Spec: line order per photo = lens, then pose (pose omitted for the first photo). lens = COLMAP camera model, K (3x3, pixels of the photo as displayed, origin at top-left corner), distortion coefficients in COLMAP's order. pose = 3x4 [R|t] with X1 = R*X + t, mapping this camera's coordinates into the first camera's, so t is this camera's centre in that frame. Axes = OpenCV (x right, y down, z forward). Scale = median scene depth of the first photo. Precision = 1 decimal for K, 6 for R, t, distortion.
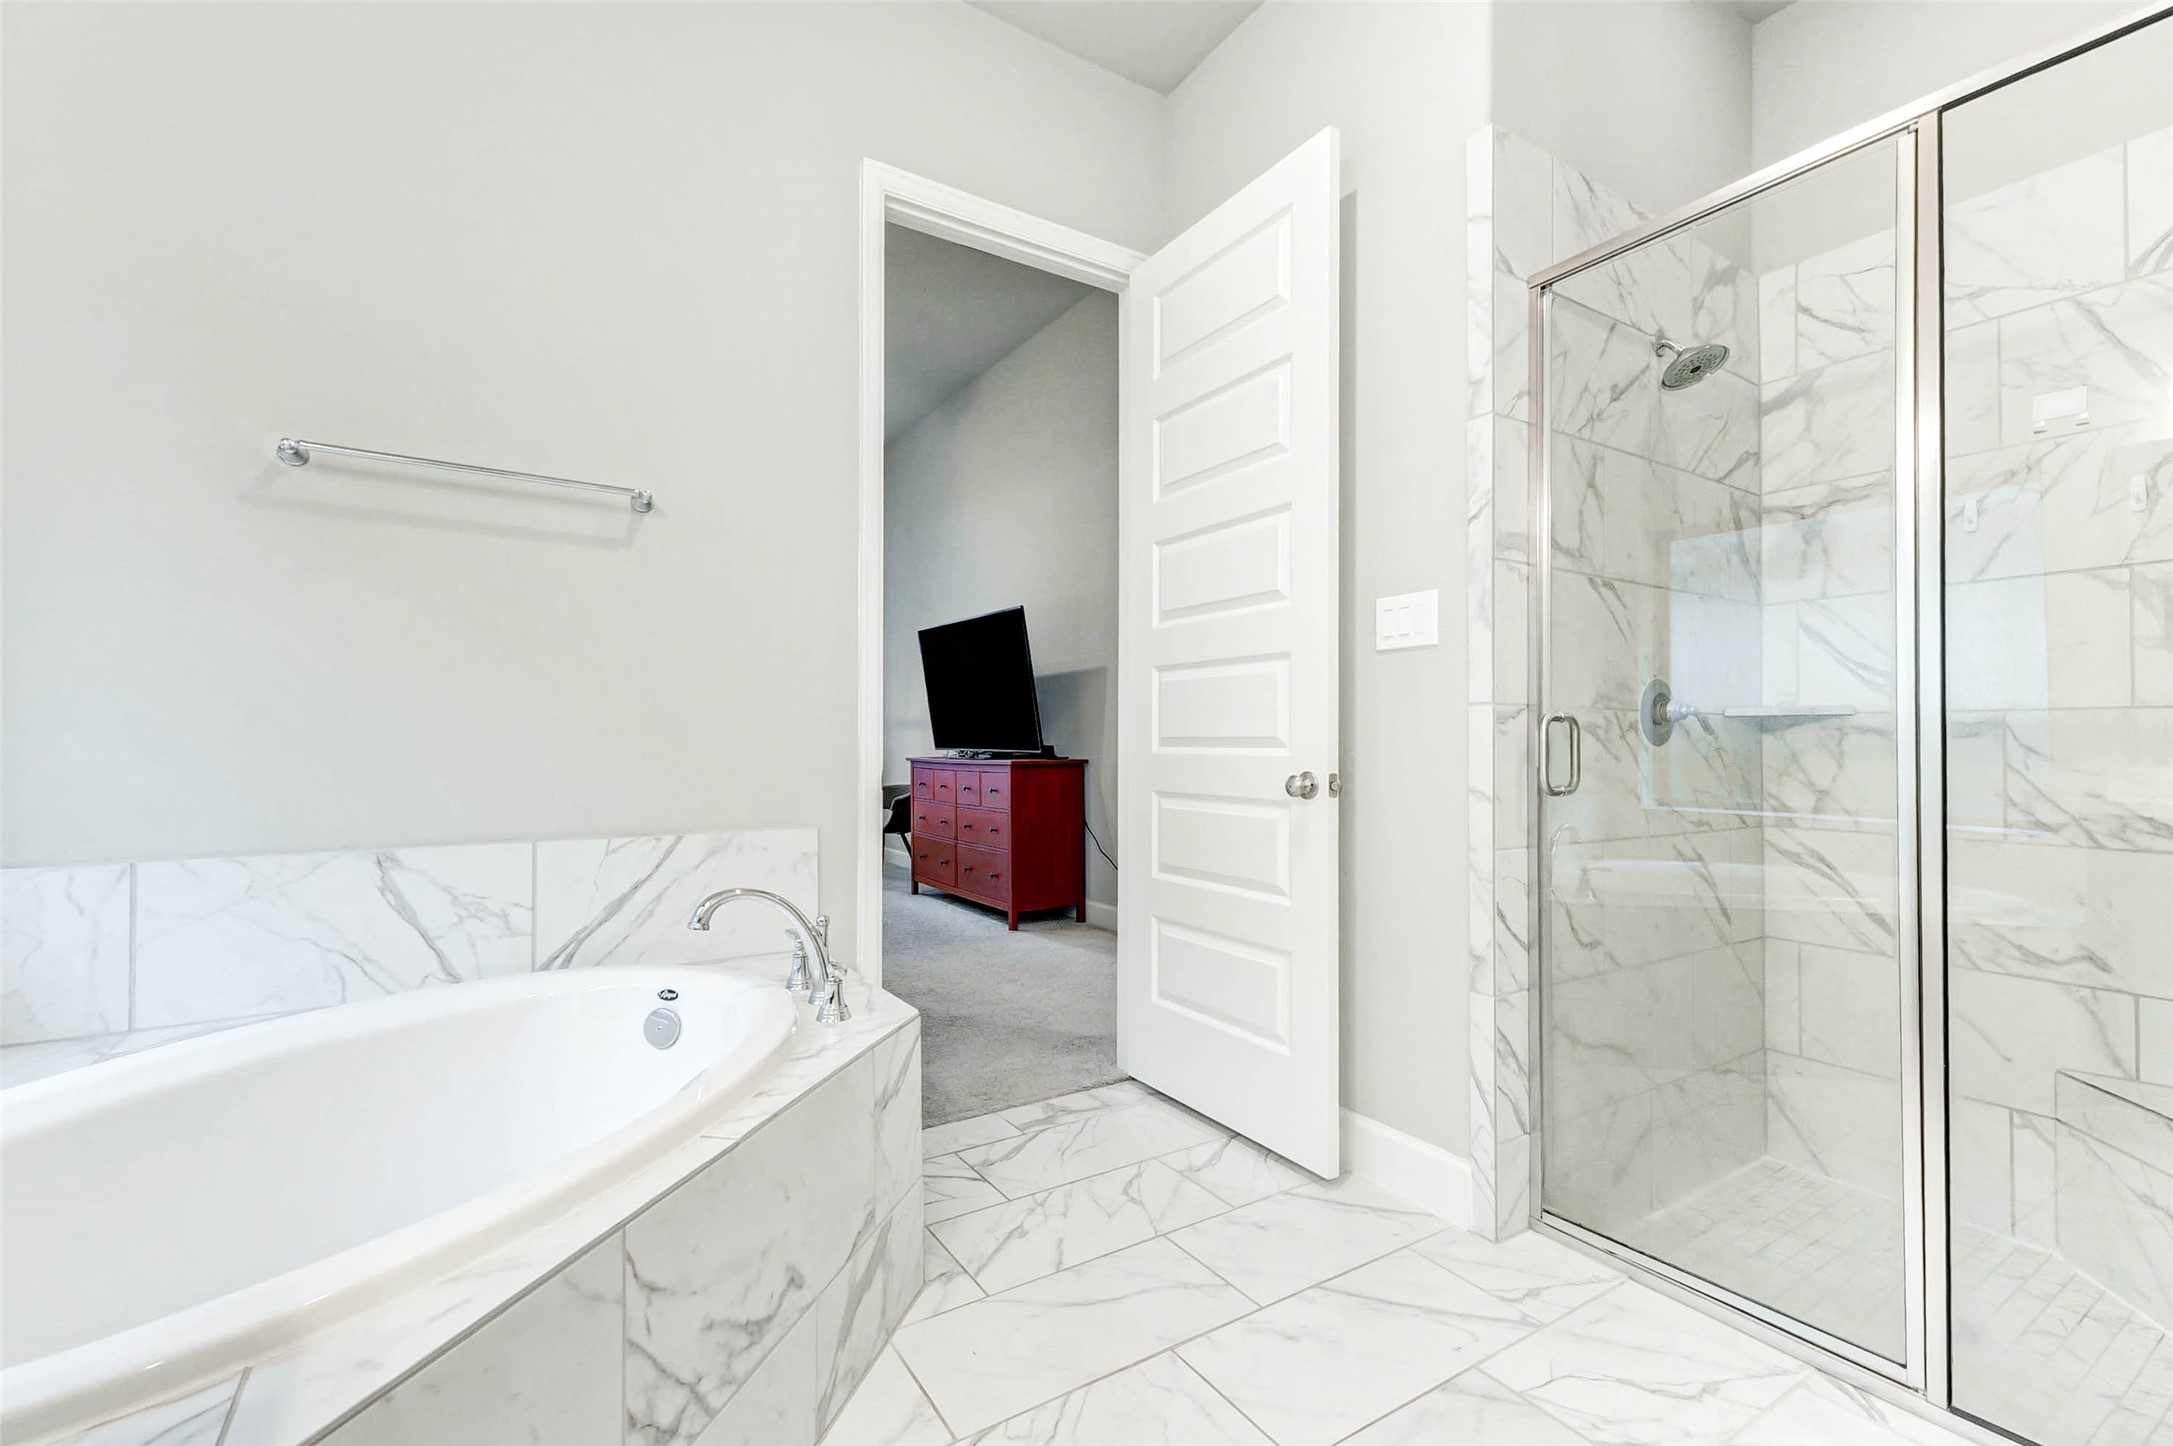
lens RADIAL K [[941.6, 0, 1093.7], [0, 941.6, 726.4], [0, 0, 1]] dist [0.001259, 0.000269]
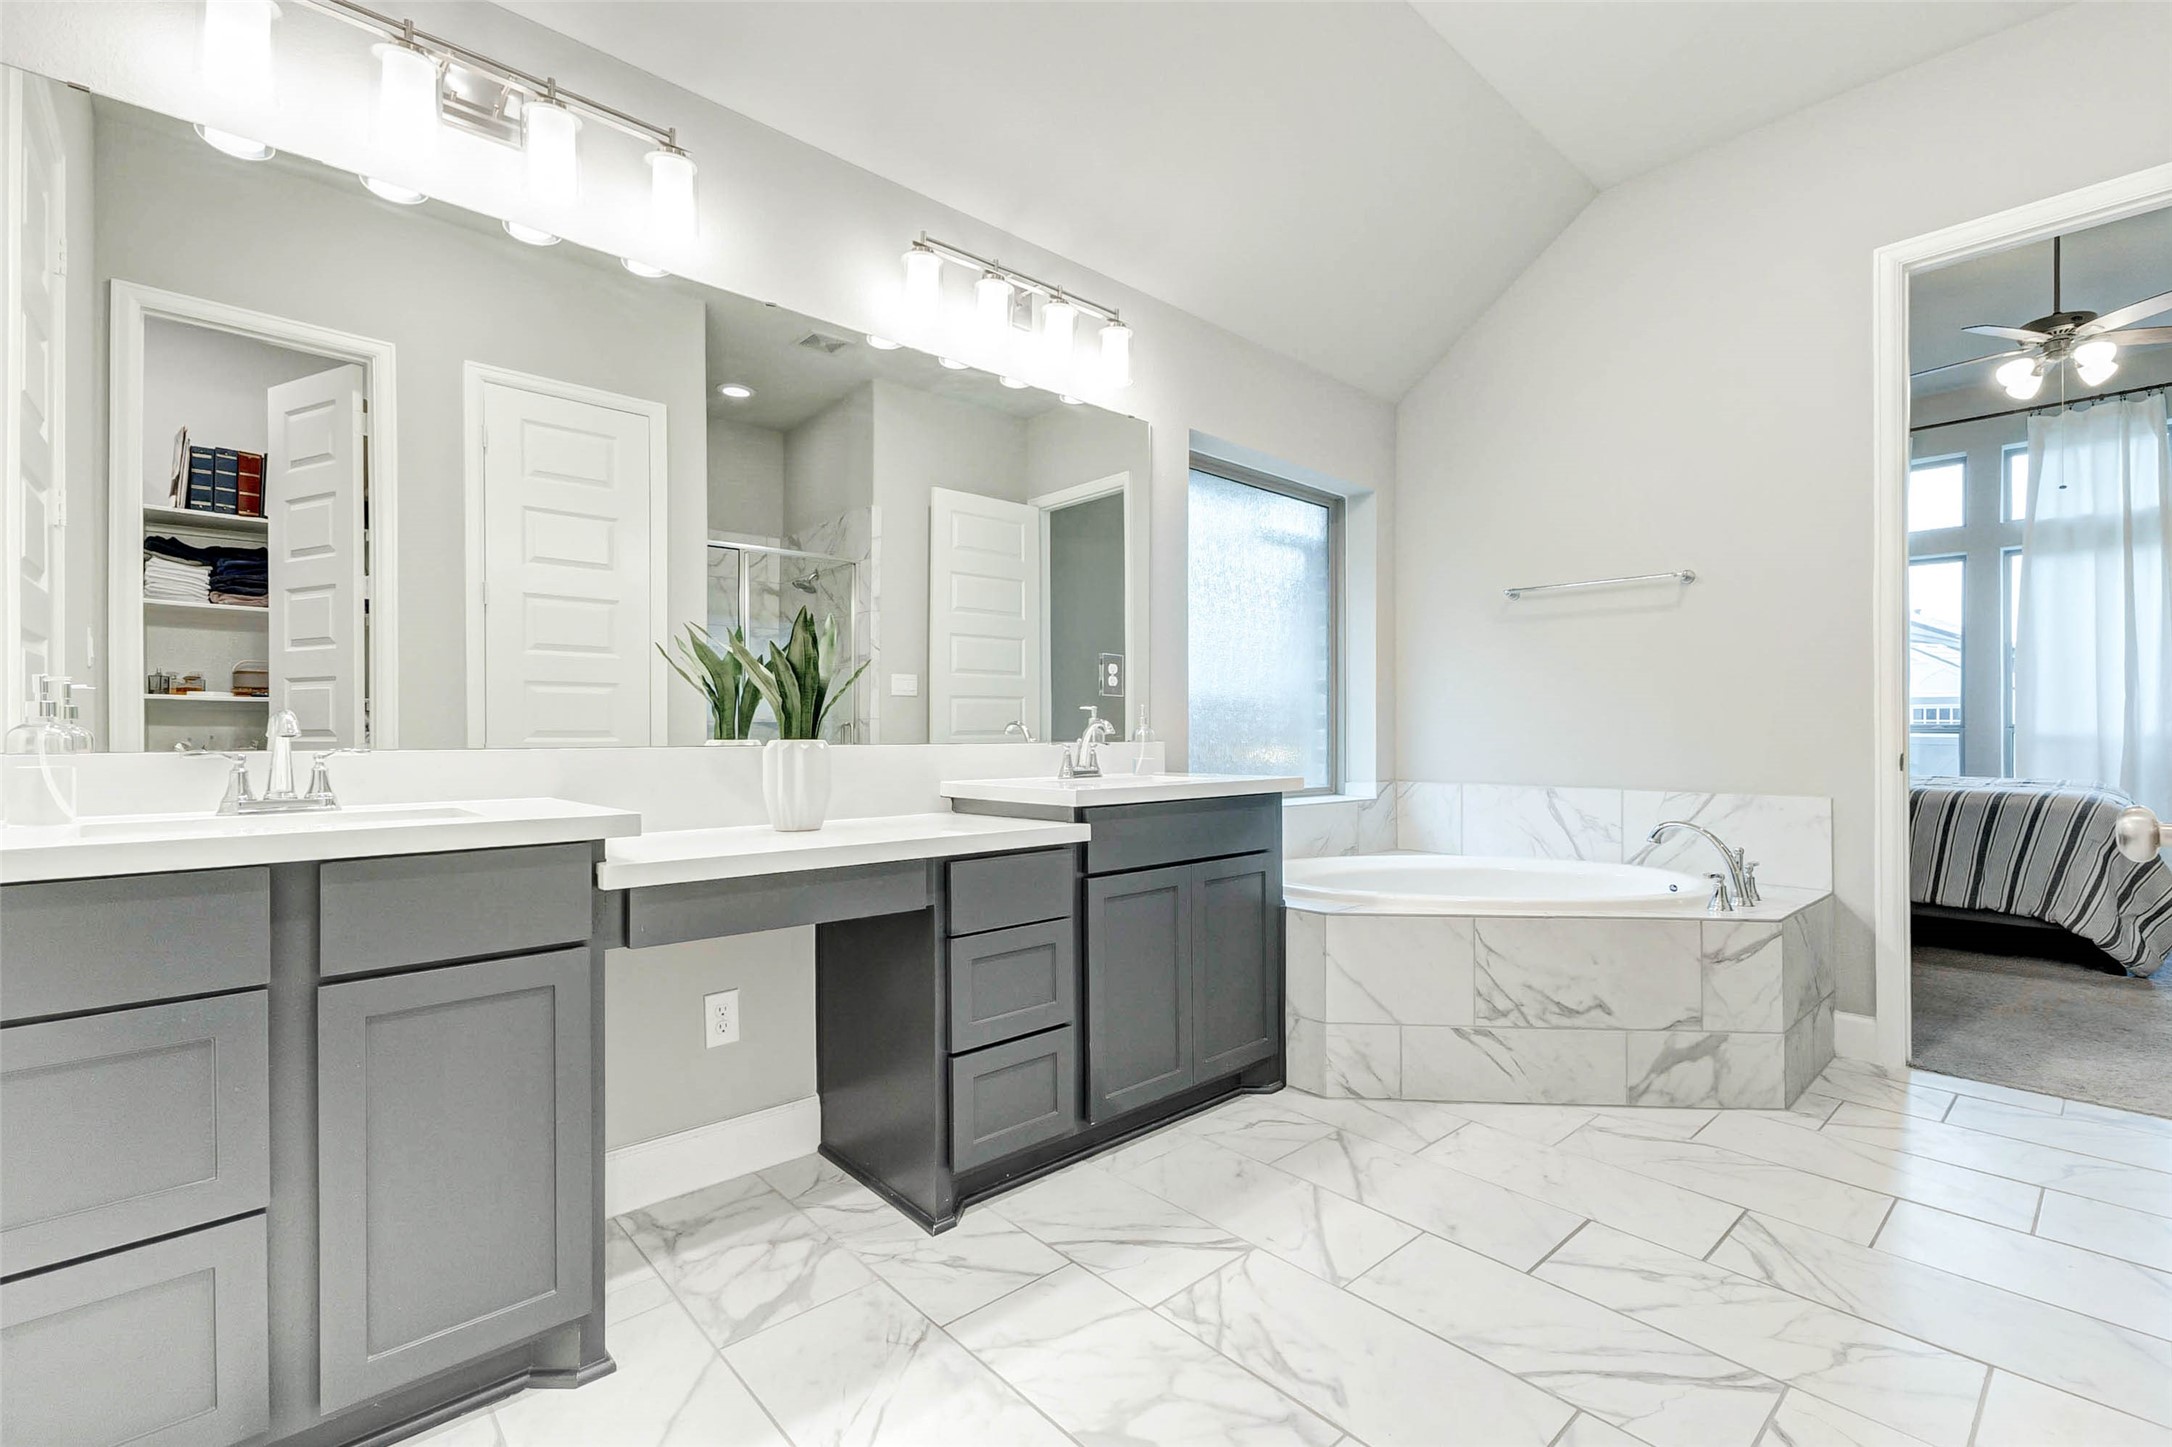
lens RADIAL K [[941.2, 0, 1097.9], [0, 941.2, 721.8], [0, 0, 1]] dist [0.001259, 0.000269]
pose [[0.159529, -0.007447, -0.987165, 1.010239], [0.026477, 0.999644, -0.003262, -0.022930], [0.986838, -0.025617, 0.159669, -0.237830]]
